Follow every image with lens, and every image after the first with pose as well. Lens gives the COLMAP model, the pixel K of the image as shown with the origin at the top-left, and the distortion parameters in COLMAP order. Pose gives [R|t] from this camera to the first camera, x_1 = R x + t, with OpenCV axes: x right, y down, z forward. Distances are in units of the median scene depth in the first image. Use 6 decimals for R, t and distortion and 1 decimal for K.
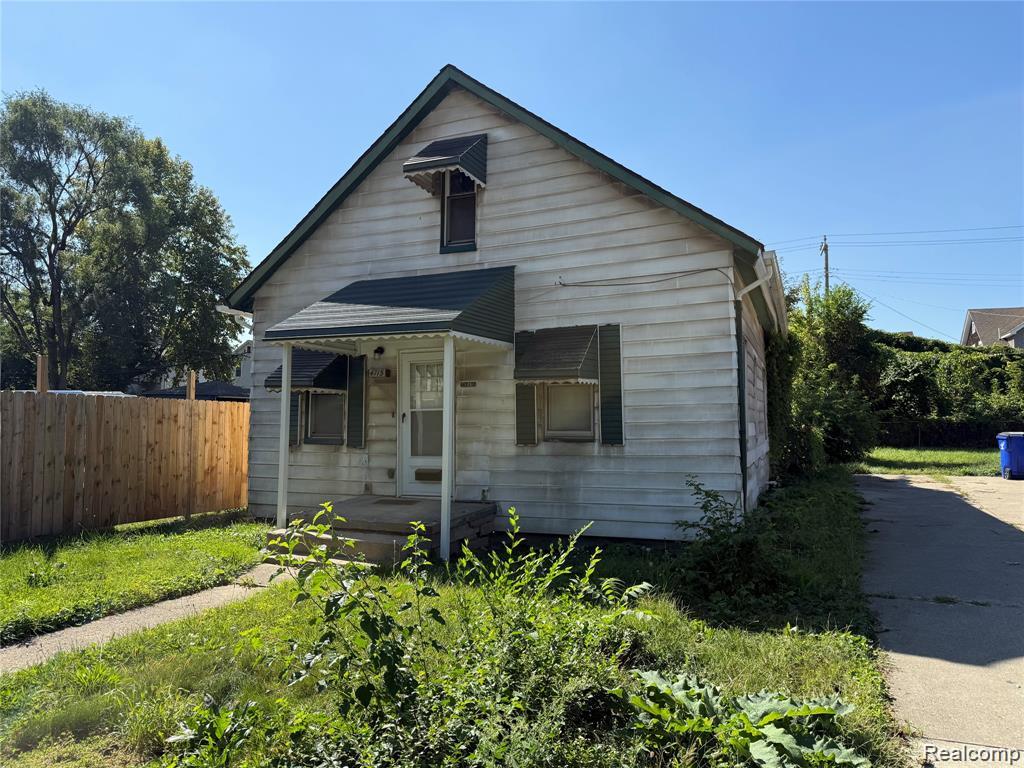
lens RADIAL K [[720.0, 0, 511.9], [0, 720.0, 388.0], [0, 0, 1]] dist [0.082233, -0.000017]
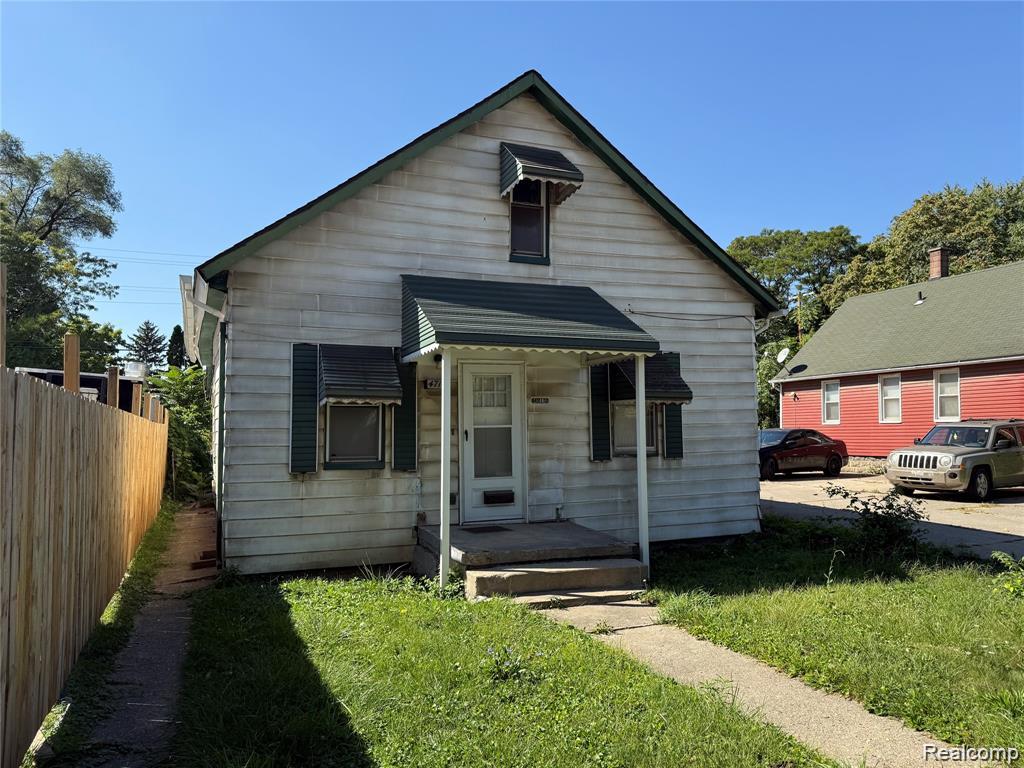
lens RADIAL K [[720.0, 0, 511.7], [0, 720.0, 382.4], [0, 0, 1]] dist [0.082233, -0.000017]
pose [[0.706973, 0.040776, 0.706064, -0.781076], [-0.028712, 0.999168, -0.028954, -0.000494], [-0.706658, 0.000197, 0.707555, 0.339930]]
